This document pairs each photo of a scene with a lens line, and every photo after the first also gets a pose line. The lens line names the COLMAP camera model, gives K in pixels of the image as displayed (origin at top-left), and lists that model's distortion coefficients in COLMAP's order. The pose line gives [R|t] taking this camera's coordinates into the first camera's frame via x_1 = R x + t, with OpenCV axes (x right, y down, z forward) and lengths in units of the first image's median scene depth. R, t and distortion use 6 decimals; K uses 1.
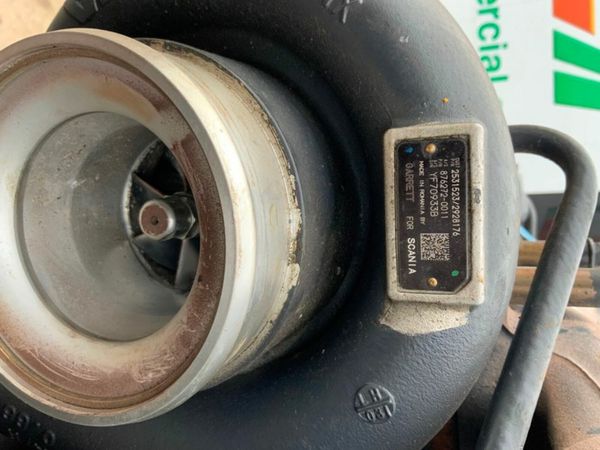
lens RADIAL K [[498.8, 0, 299.0], [0, 498.8, 228.4], [0, 0, 1]] dist [0.090662, -0.147099]
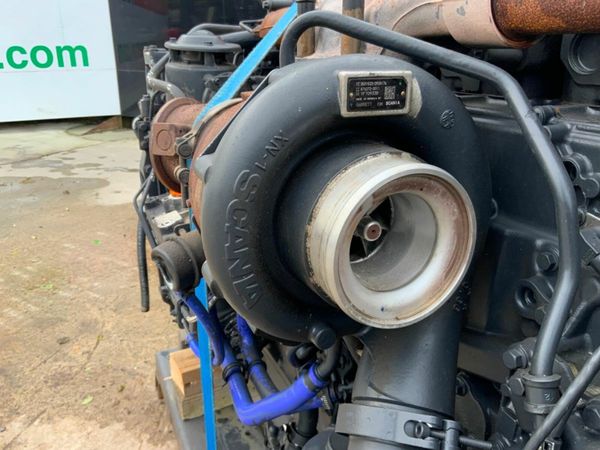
lens RADIAL K [[498.8, 0, 299.0], [0, 498.8, 228.4], [0, 0, 1]] dist [0.090662, -0.147099]
pose [[-0.094959, -0.995354, 0.015890, -0.325510], [0.955032, -0.086585, 0.283580, -1.026177], [-0.280887, 0.042104, 0.958817, -0.998377]]
